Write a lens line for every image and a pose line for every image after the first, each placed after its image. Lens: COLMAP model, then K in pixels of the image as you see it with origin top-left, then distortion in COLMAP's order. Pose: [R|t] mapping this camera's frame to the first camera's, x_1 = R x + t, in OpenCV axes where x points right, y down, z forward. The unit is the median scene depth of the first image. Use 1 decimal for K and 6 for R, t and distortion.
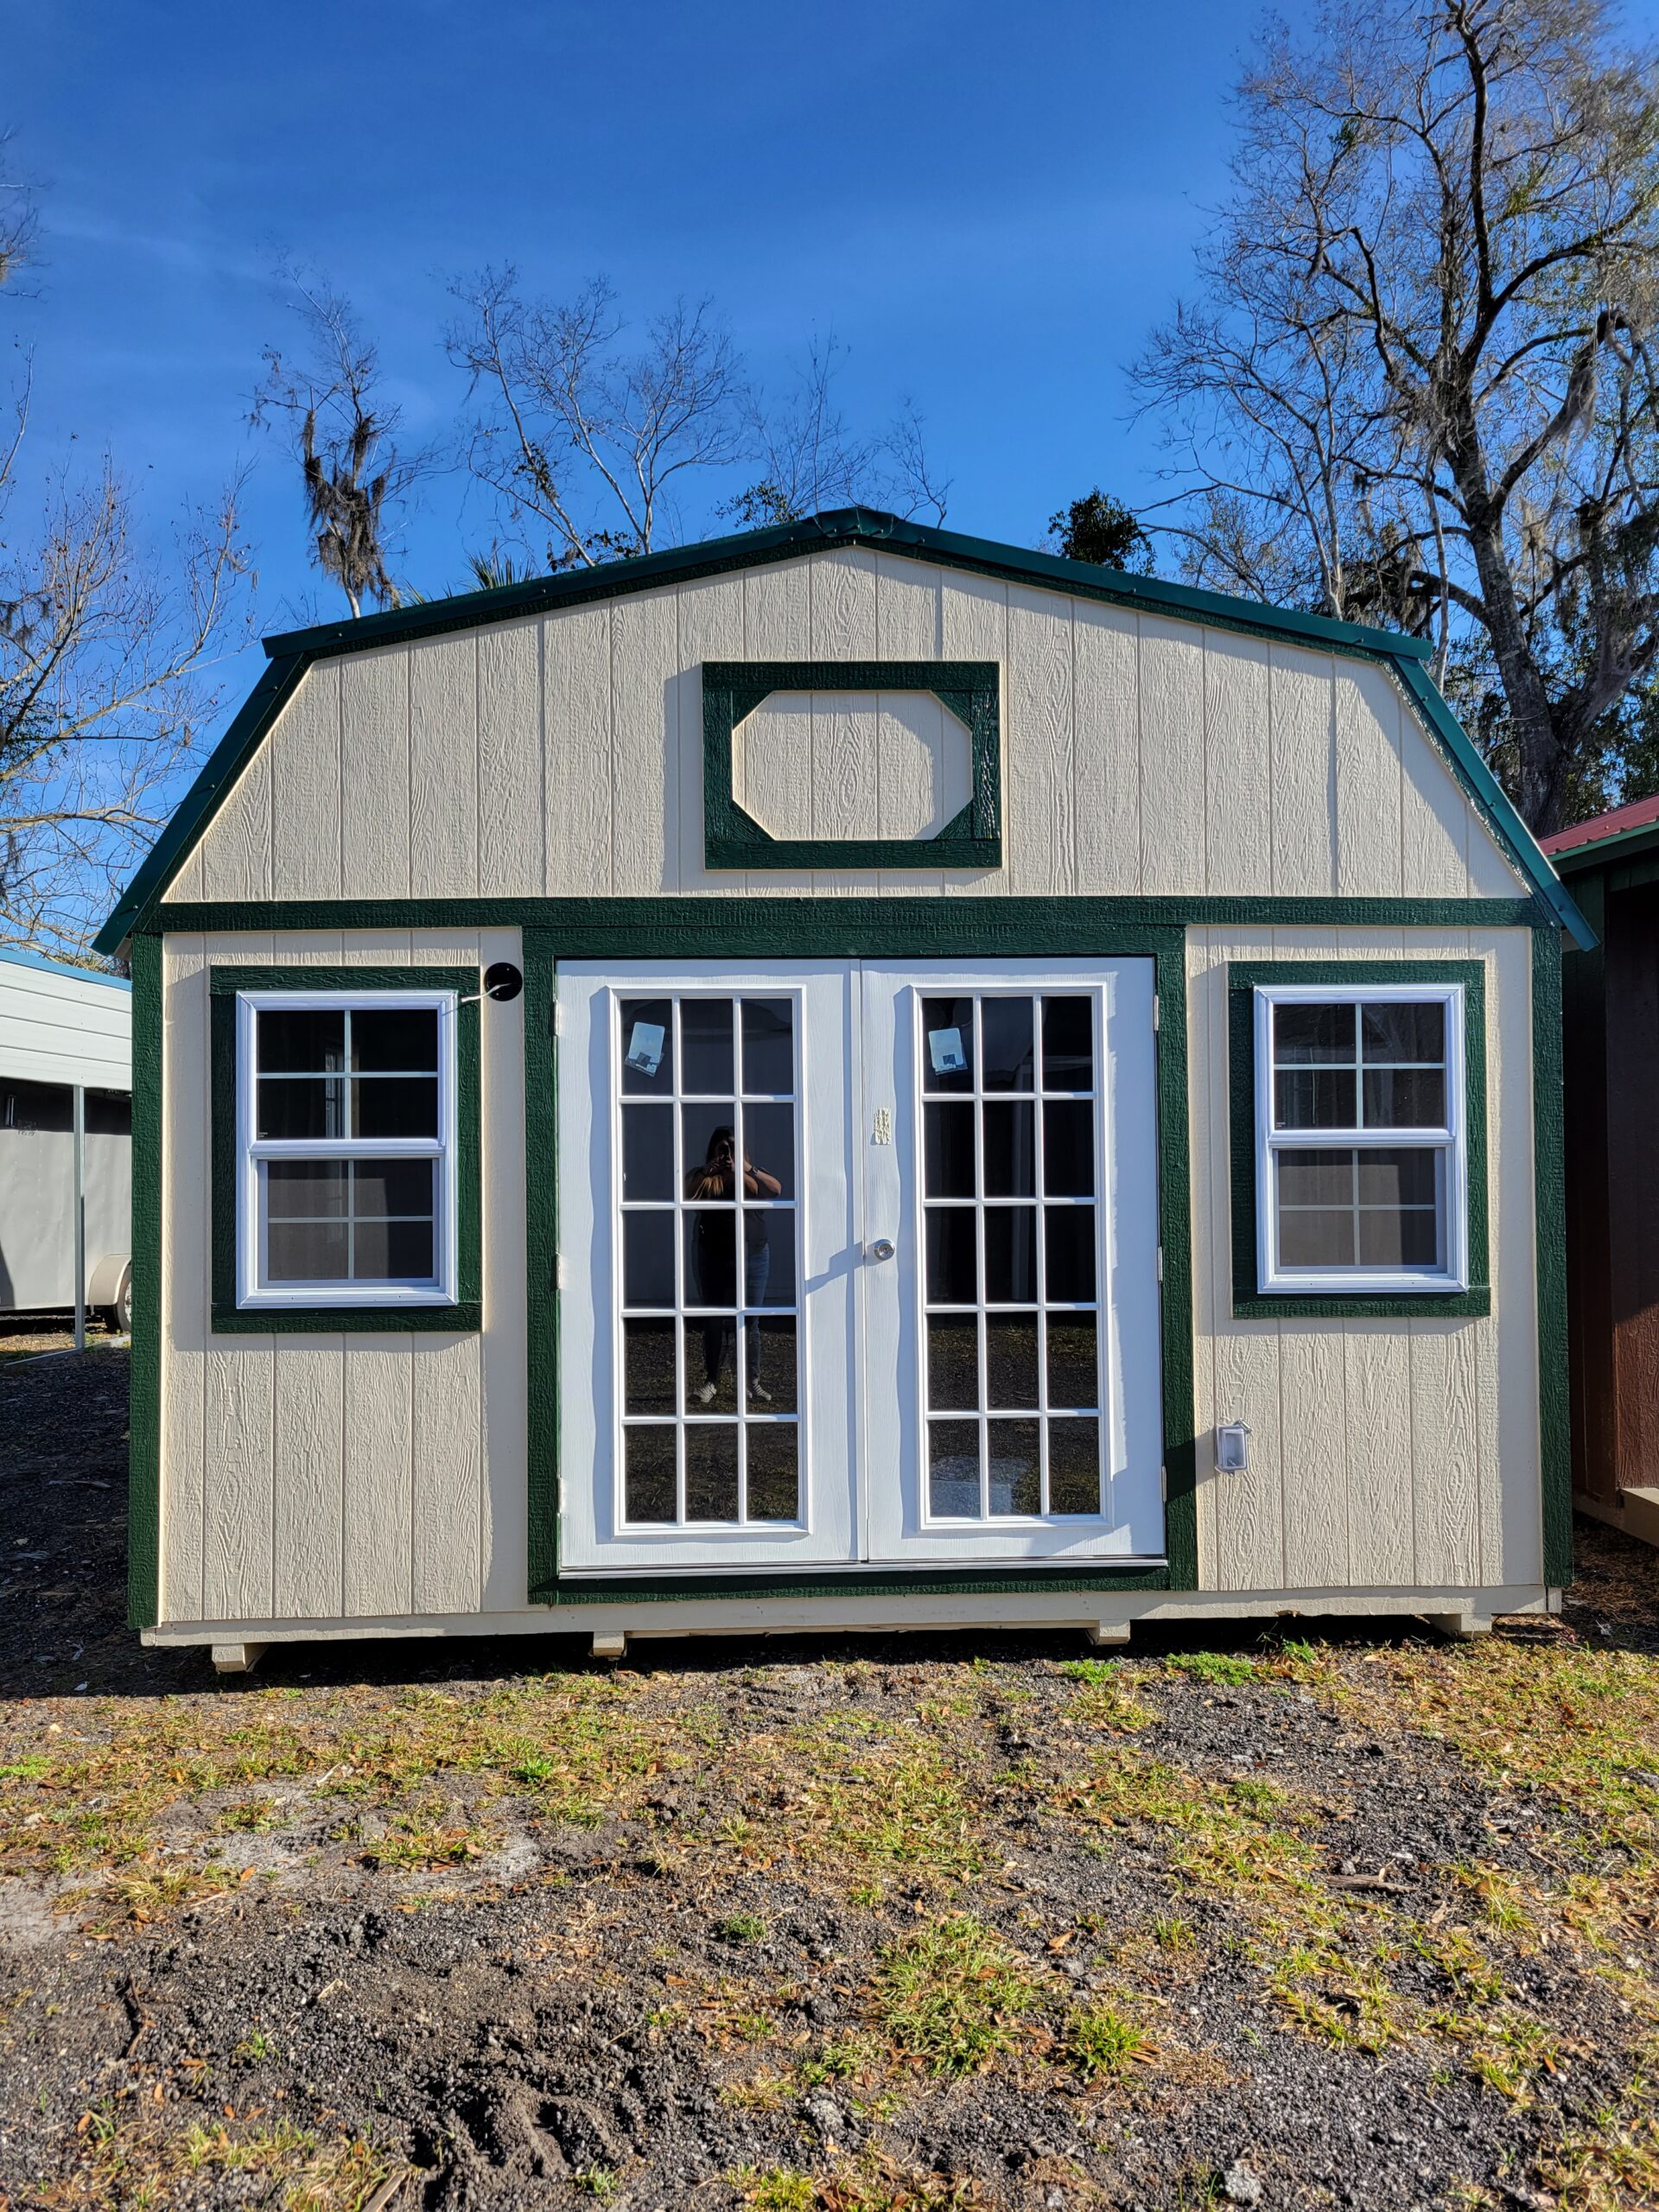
lens RADIAL K [[1662.7, 0, 829.5], [0, 1662.7, 1106.0], [0, 0, 1]] dist [0.049860, -0.006868]
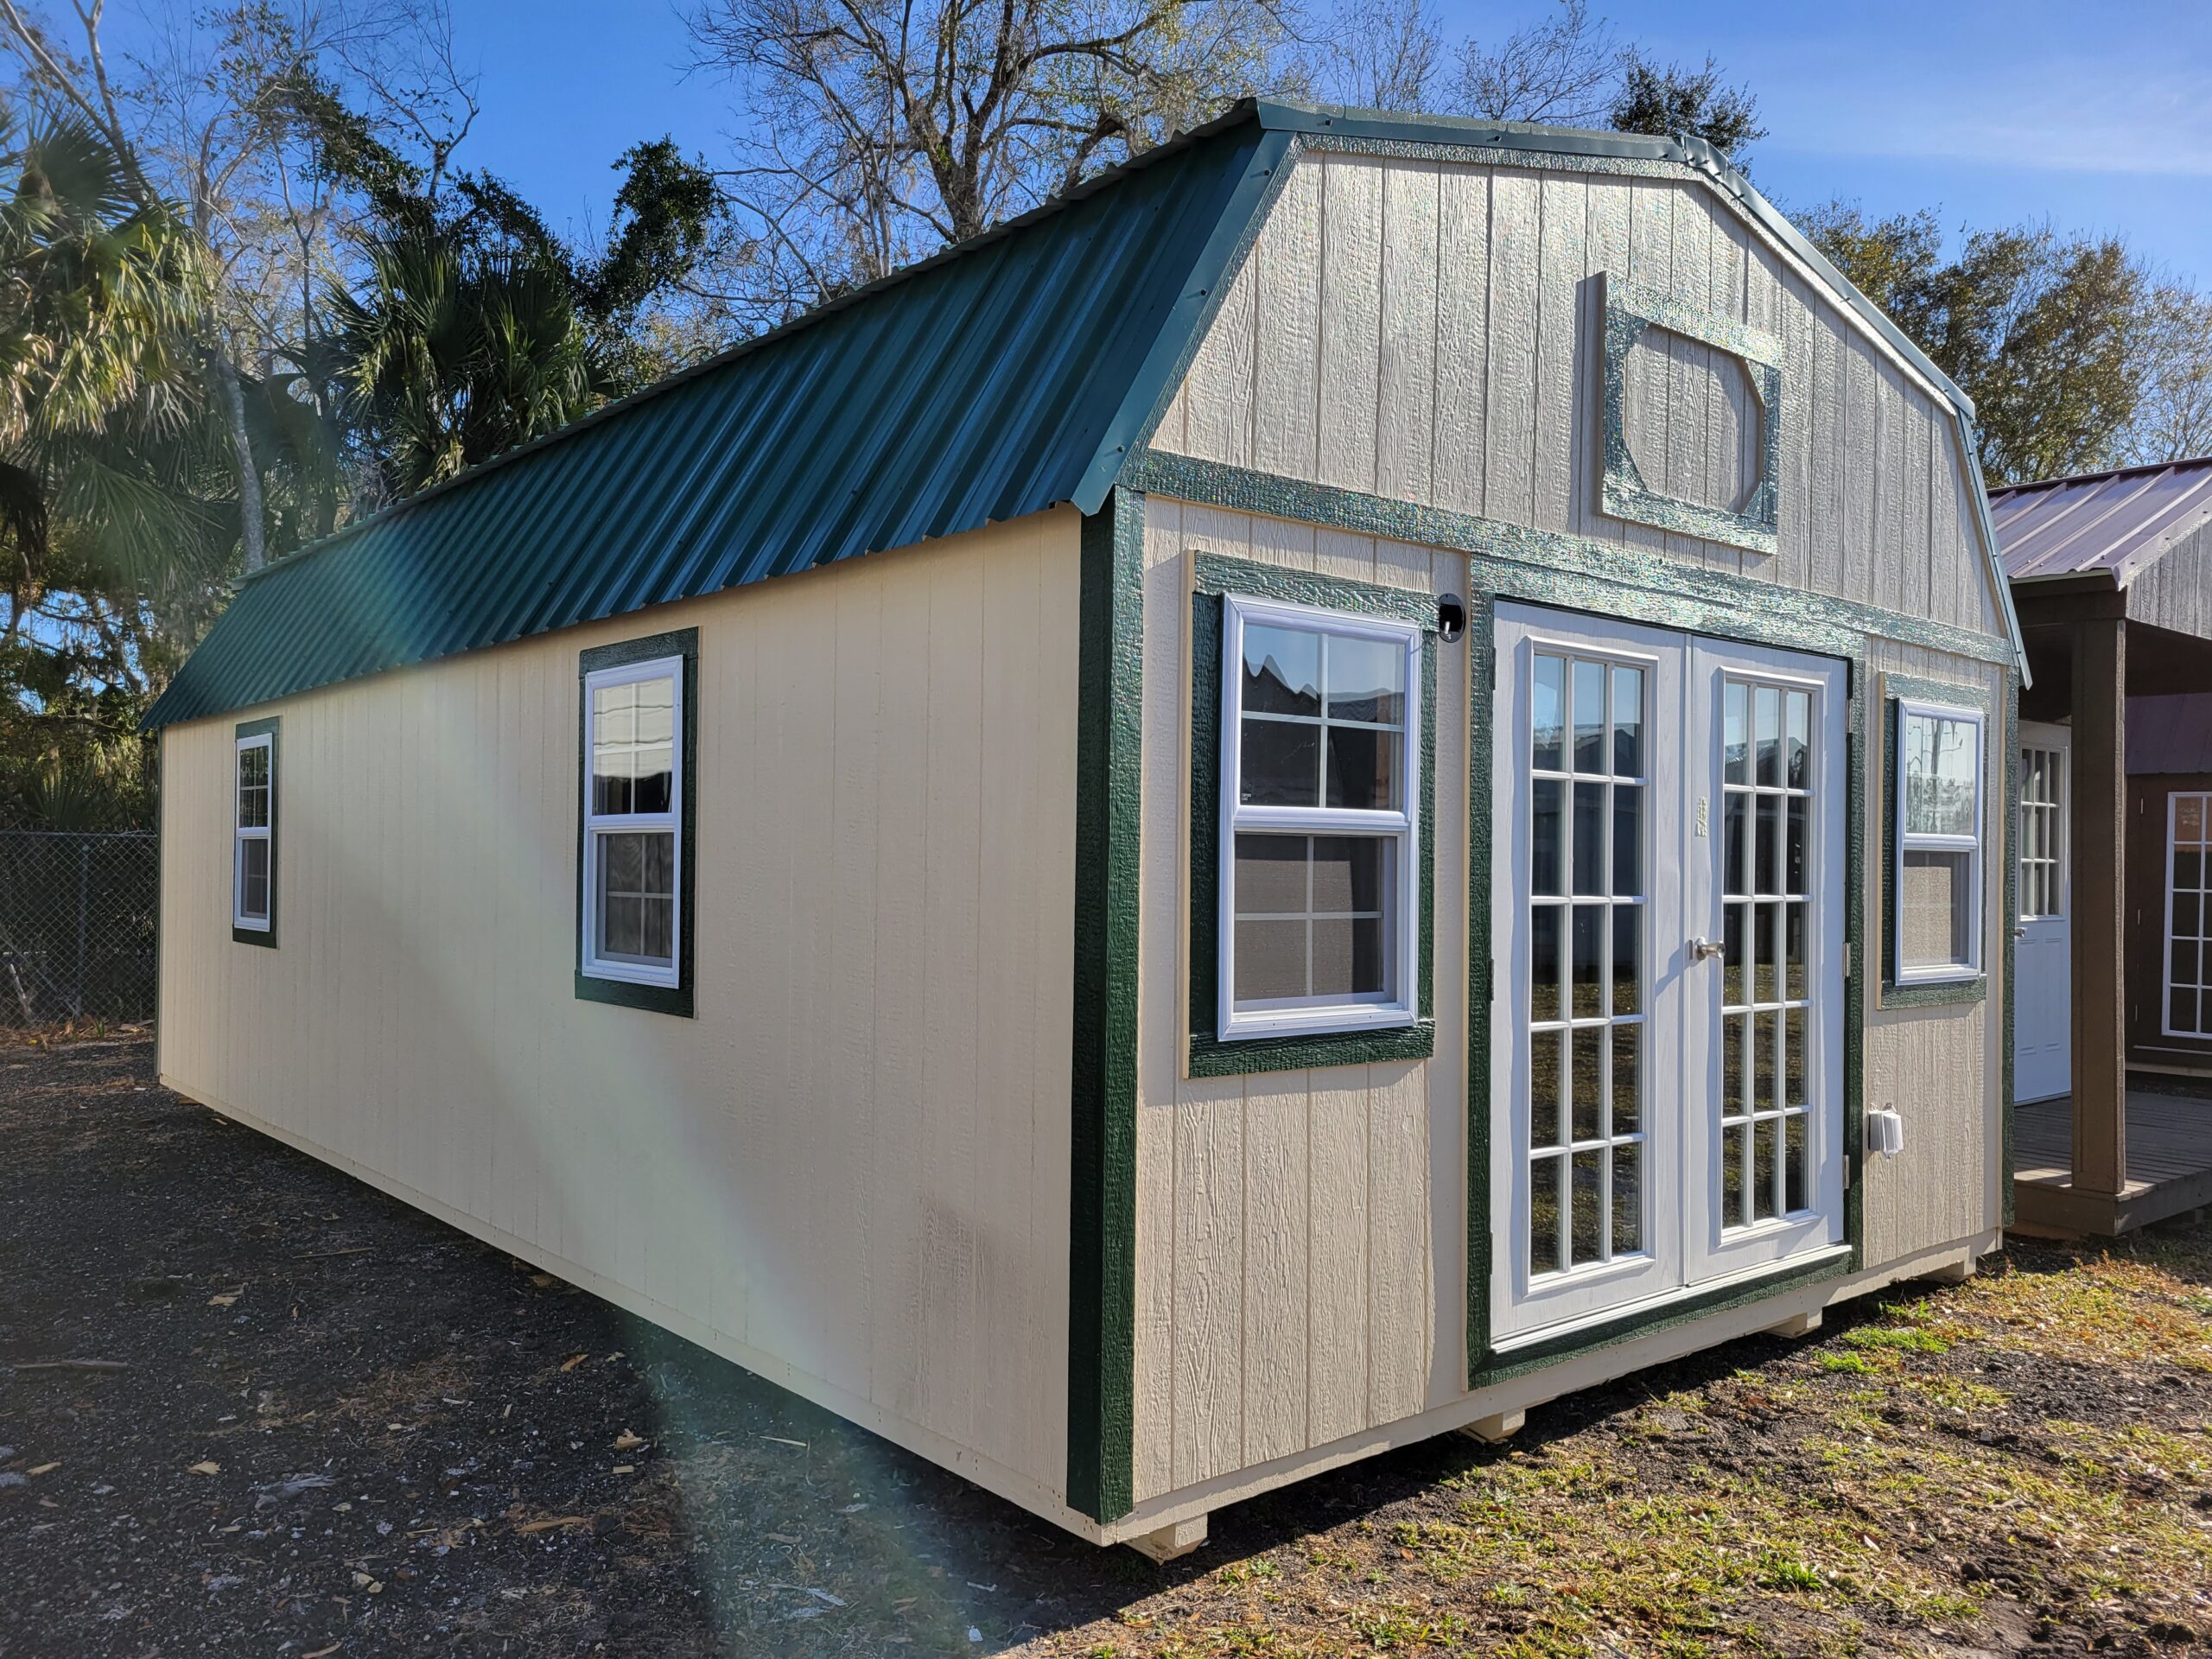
lens RADIAL K [[1662.7, 0, 1106.2], [0, 1662.7, 850.8], [0, 0, 1]] dist [0.049860, -0.006868]
pose [[0.793144, 0.021068, 0.608669, -0.799380], [-0.030151, 0.999534, 0.004692, 0.037495], [-0.608287, -0.022074, 0.793410, 0.459796]]
